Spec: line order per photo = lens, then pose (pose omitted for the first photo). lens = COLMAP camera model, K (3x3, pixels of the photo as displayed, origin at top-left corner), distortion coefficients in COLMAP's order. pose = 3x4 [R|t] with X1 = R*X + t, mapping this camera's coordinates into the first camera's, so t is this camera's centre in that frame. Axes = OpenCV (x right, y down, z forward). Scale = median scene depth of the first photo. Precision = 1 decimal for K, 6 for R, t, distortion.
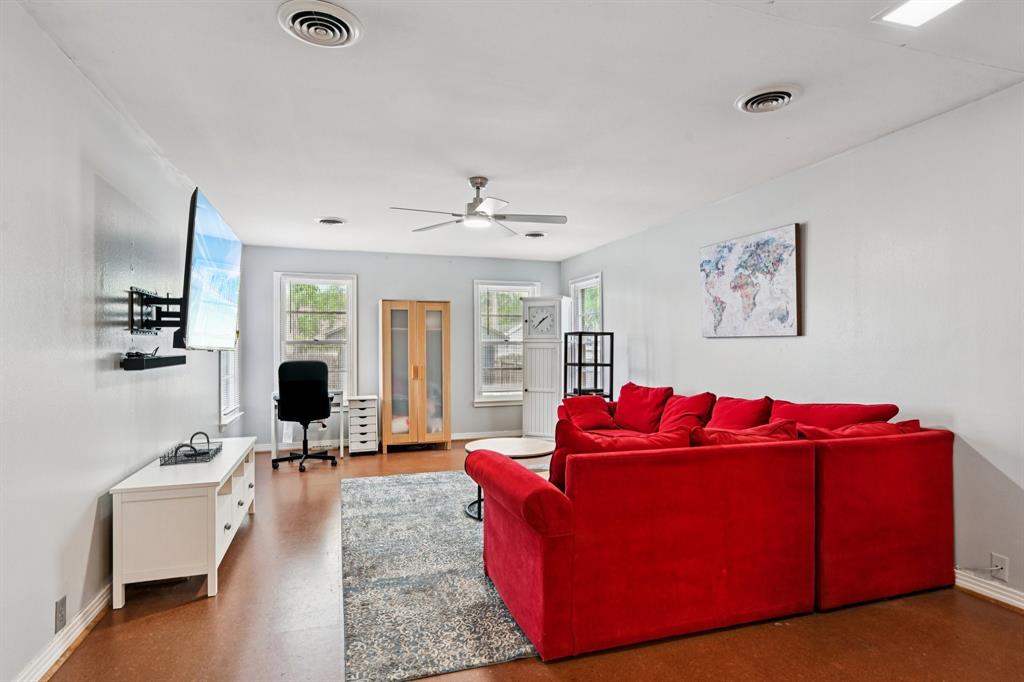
lens RADIAL K [[537.6, 0, 513.8], [0, 537.6, 351.1], [0, 0, 1]] dist [-0.007702, -0.002815]
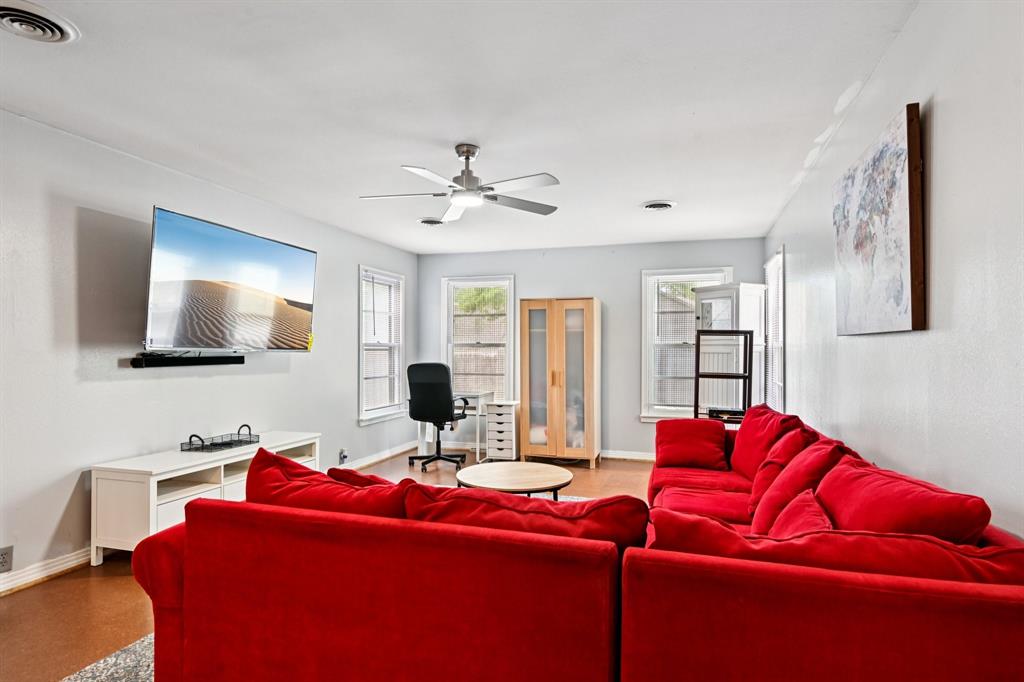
lens RADIAL K [[546.2, 0, 525.4], [0, 546.2, 356.4], [0, 0, 1]] dist [-0.005690, -0.001655]
pose [[0.821627, 0.011870, -0.569901, 0.343200], [-0.009863, 0.999930, 0.006606, -0.002921], [0.569939, 0.000193, 0.821687, 0.253035]]
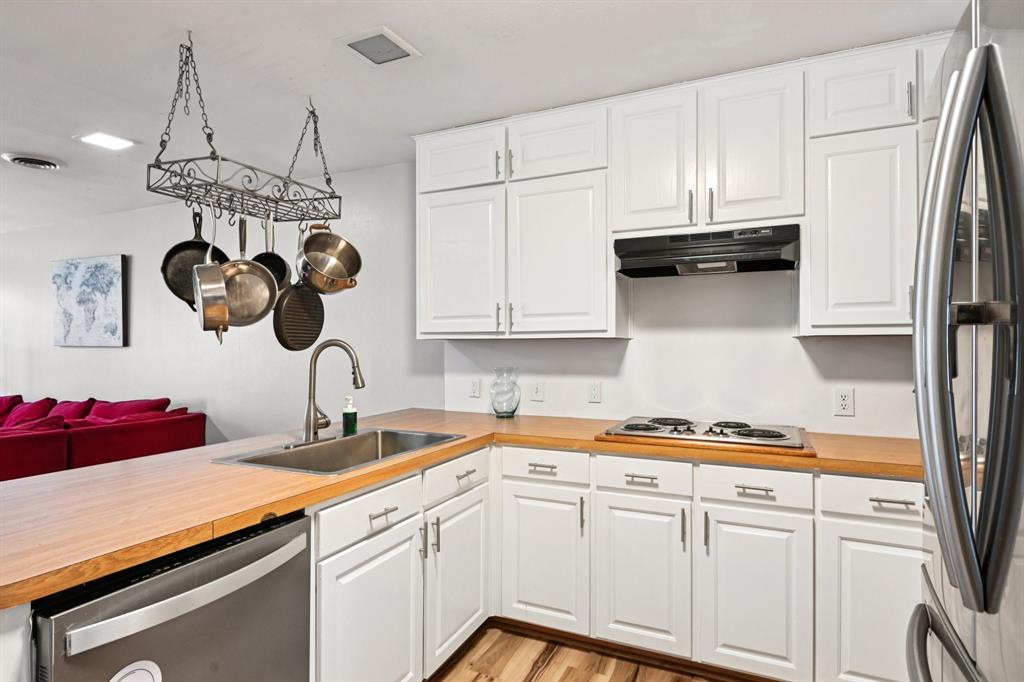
lens RADIAL K [[547.1, 0, 512.6], [0, 547.1, 342.8], [0, 0, 1]] dist [0.000521, -0.002886]
pose [[0.670899, 0.008702, 0.741498, 0.131775], [0.004300, 0.999869, -0.015624, -0.009122], [-0.741536, 0.013671, 0.670773, -0.324704]]
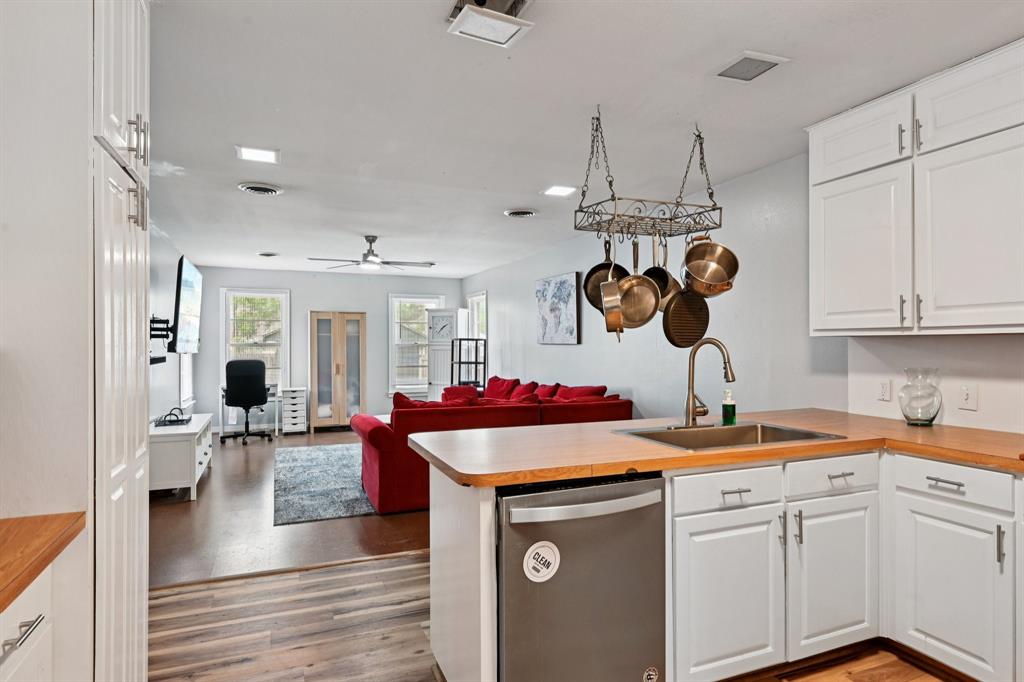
lens RADIAL K [[567.7, 0, 517.7], [0, 567.7, 347.0], [0, 0, 1]] dist [-0.006300, -0.001686]
pose [[0.996399, 0.002386, 0.084755, 0.142909], [-0.002086, 0.999991, -0.003634, -0.008853], [-0.084763, 0.003444, 0.996395, -0.411306]]
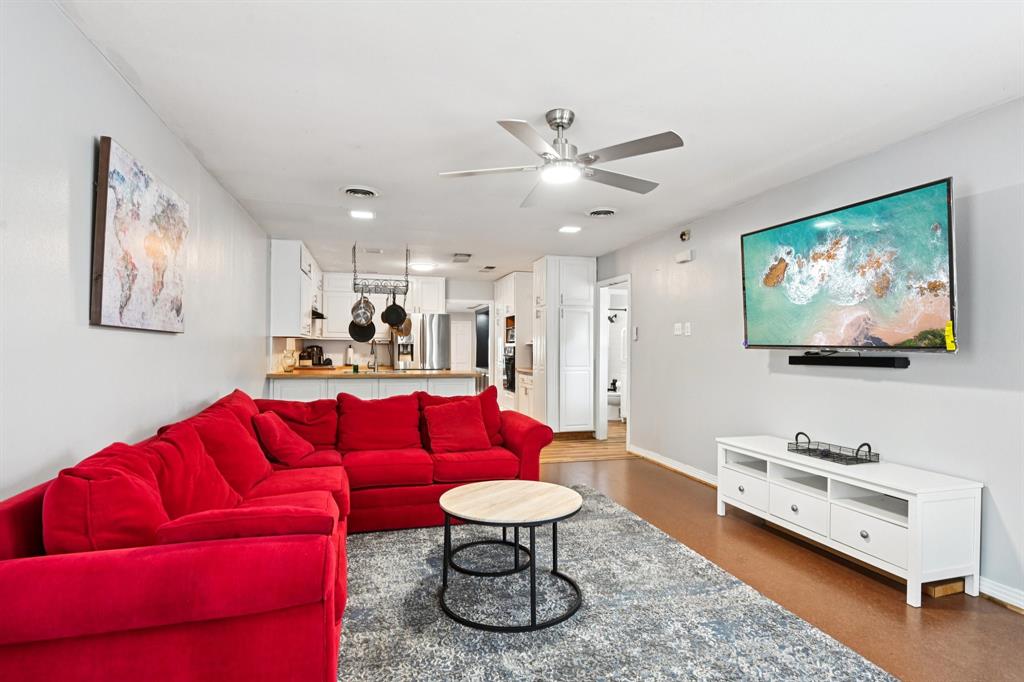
lens RADIAL K [[537.6, 0, 513.8], [0, 537.6, 351.1], [0, 0, 1]] dist [-0.007702, -0.002815]
pose [[-0.999036, -0.002255, 0.043852, -0.026450], [-0.001703, 0.999919, 0.012629, -0.007572], [-0.043877, 0.012542, -0.998958, 1.210442]]
